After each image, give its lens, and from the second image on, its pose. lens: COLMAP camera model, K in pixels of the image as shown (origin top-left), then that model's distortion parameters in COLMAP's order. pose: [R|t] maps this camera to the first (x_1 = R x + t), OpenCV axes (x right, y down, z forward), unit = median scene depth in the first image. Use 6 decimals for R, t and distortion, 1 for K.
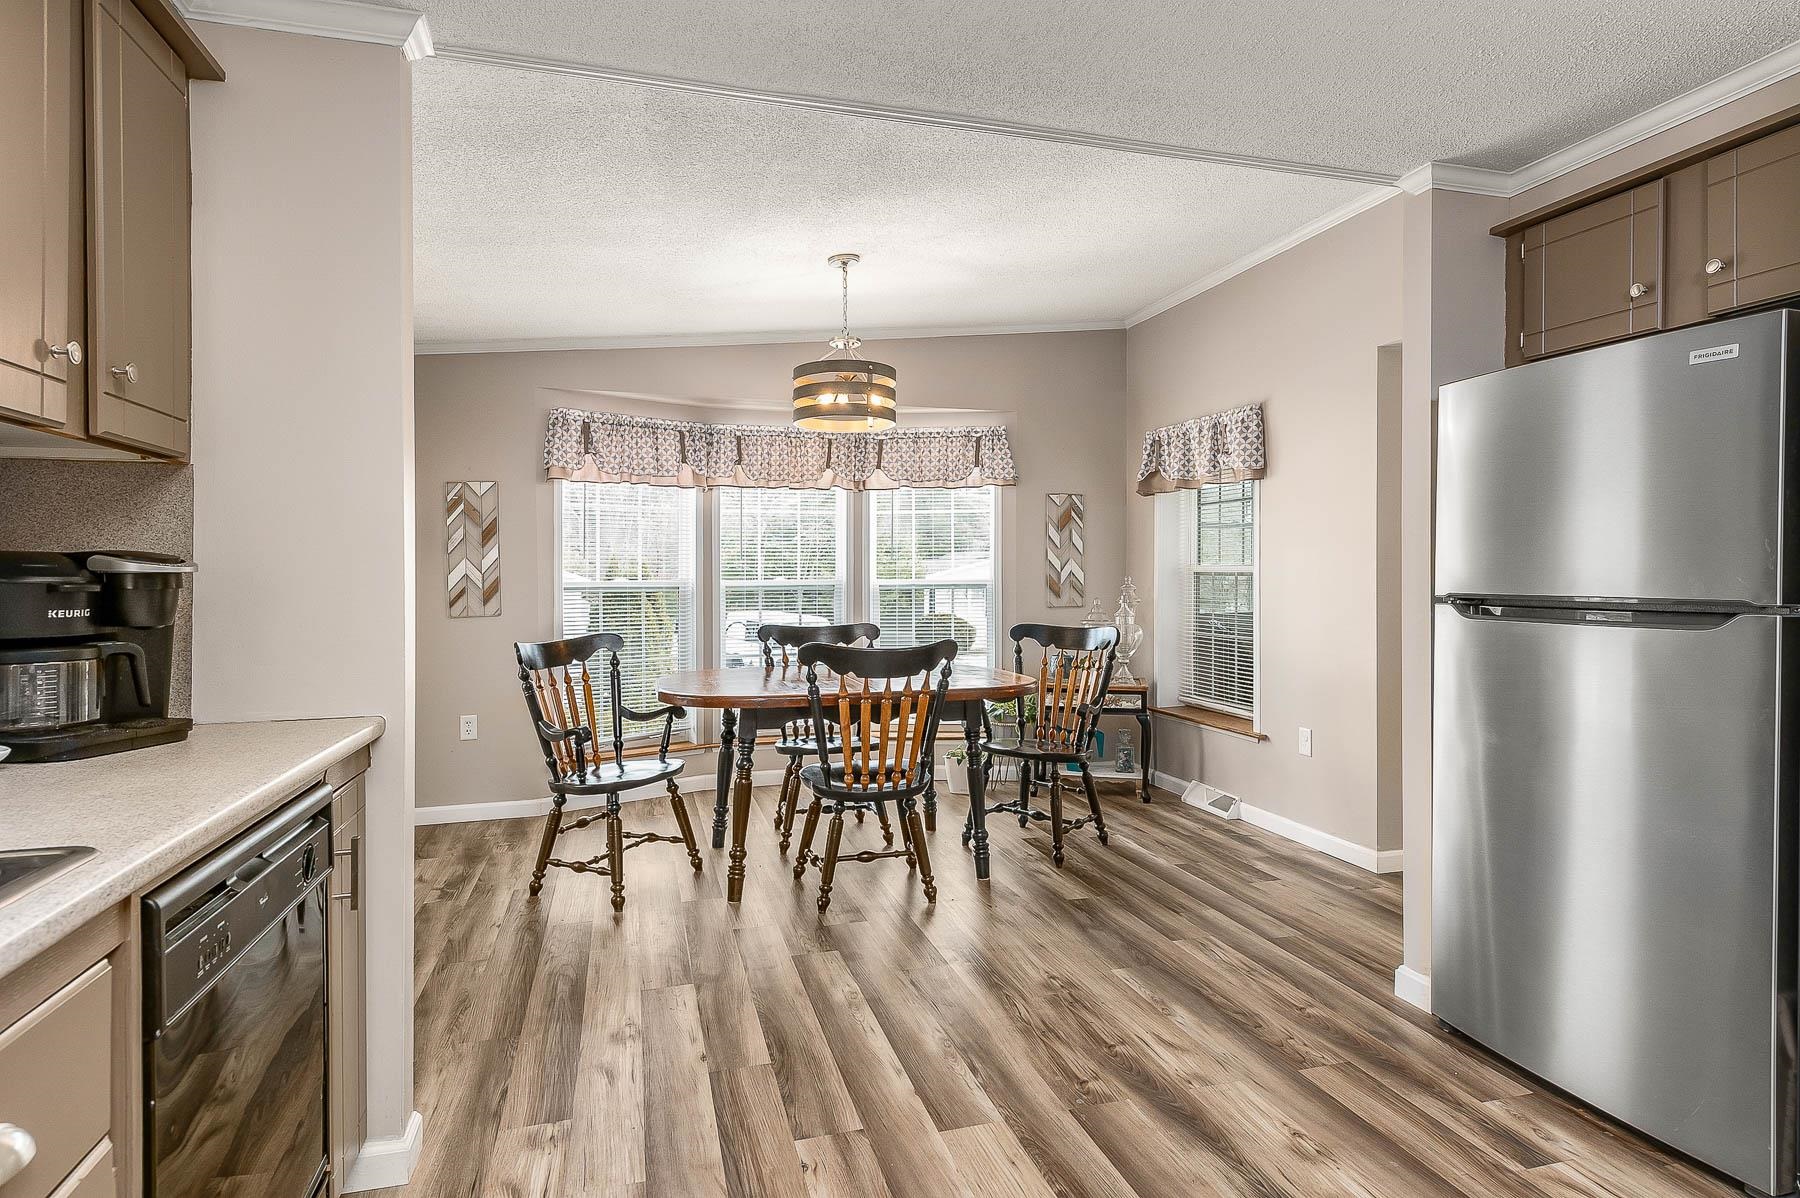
lens RADIAL K [[945.2, 0, 899.1], [0, 945.2, 573.6], [0, 0, 1]] dist [0.034372, -0.000079]
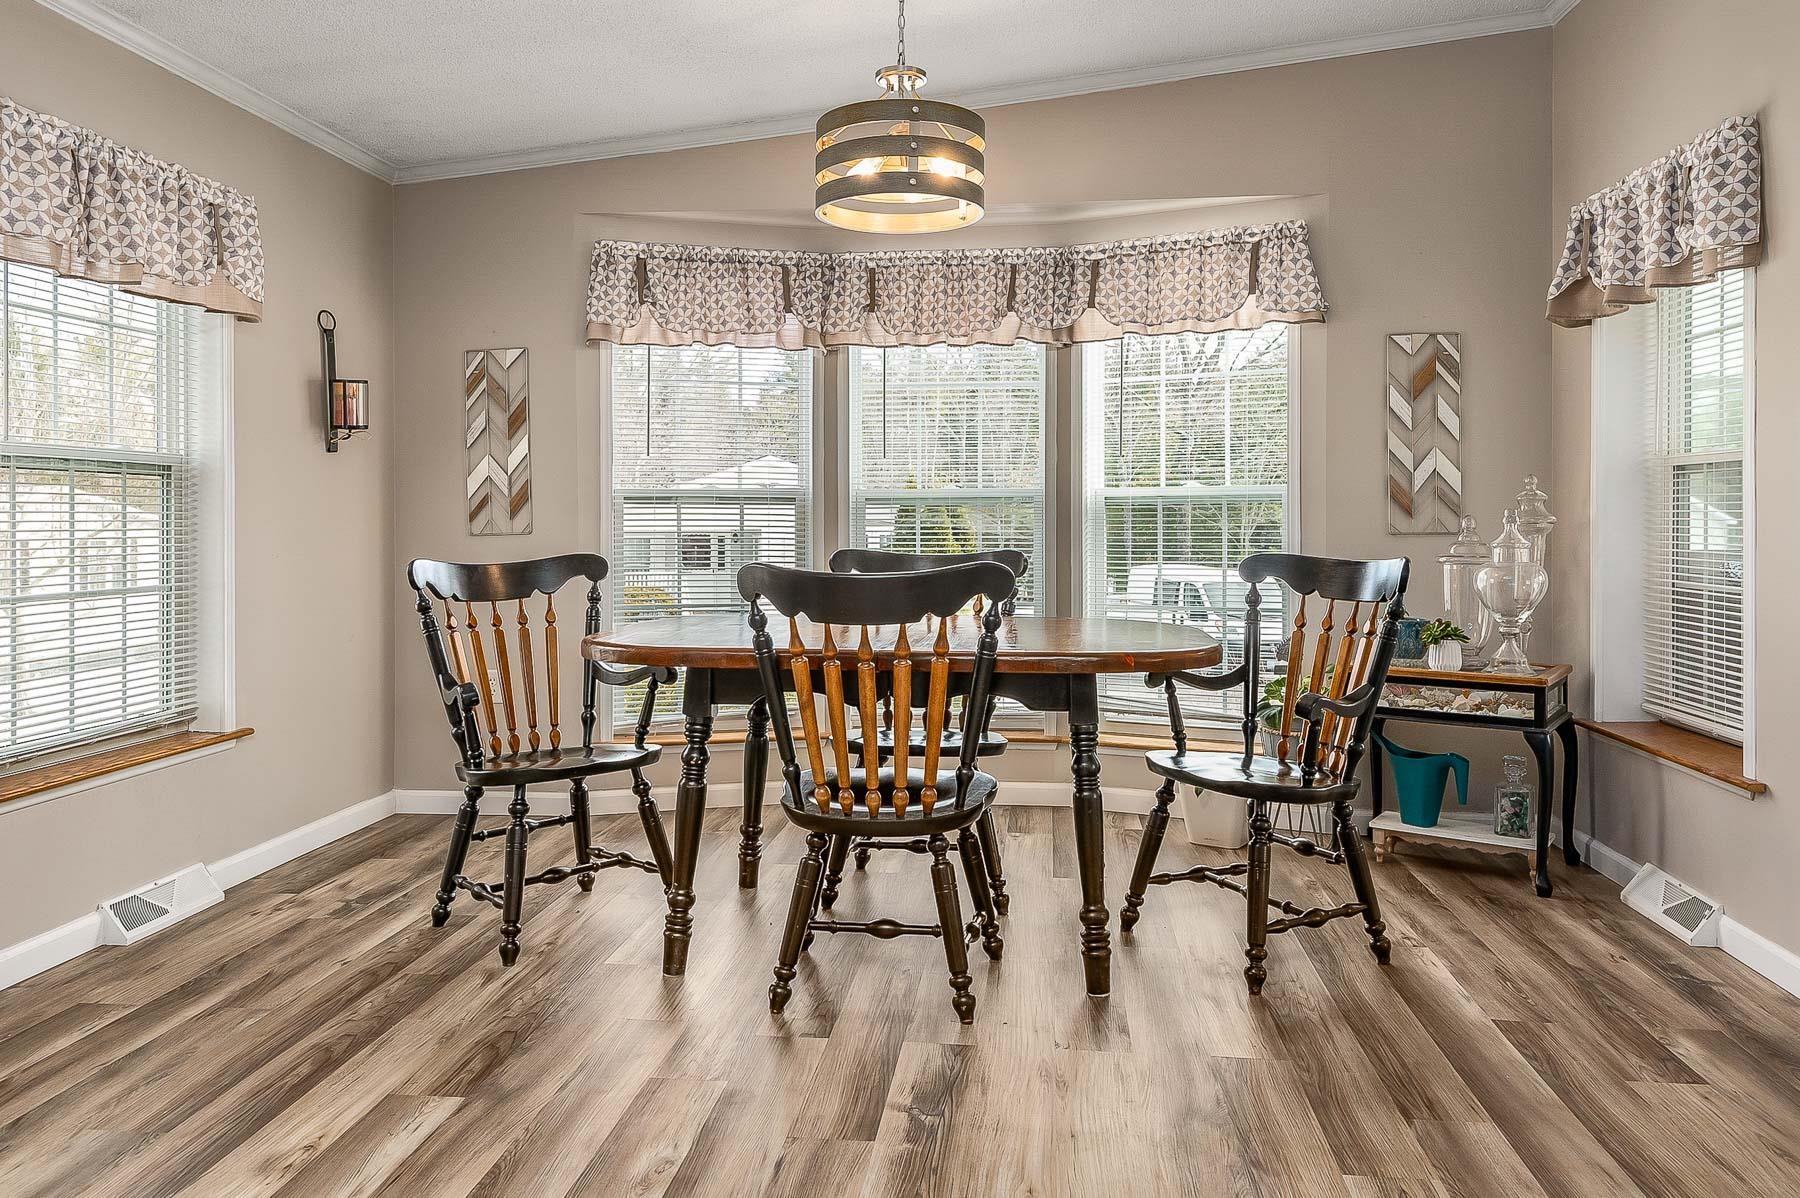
lens RADIAL K [[1310.7, 0, 900.2], [0, 1310.7, 513.7], [0, 0, 1]] dist [0.022594, -0.007308]
pose [[0.924209, 0.001624, -0.381885, 0.220971], [-0.002723, 0.999994, -0.002336, 0.030739], [0.381878, 0.003199, 0.924207, 0.185332]]
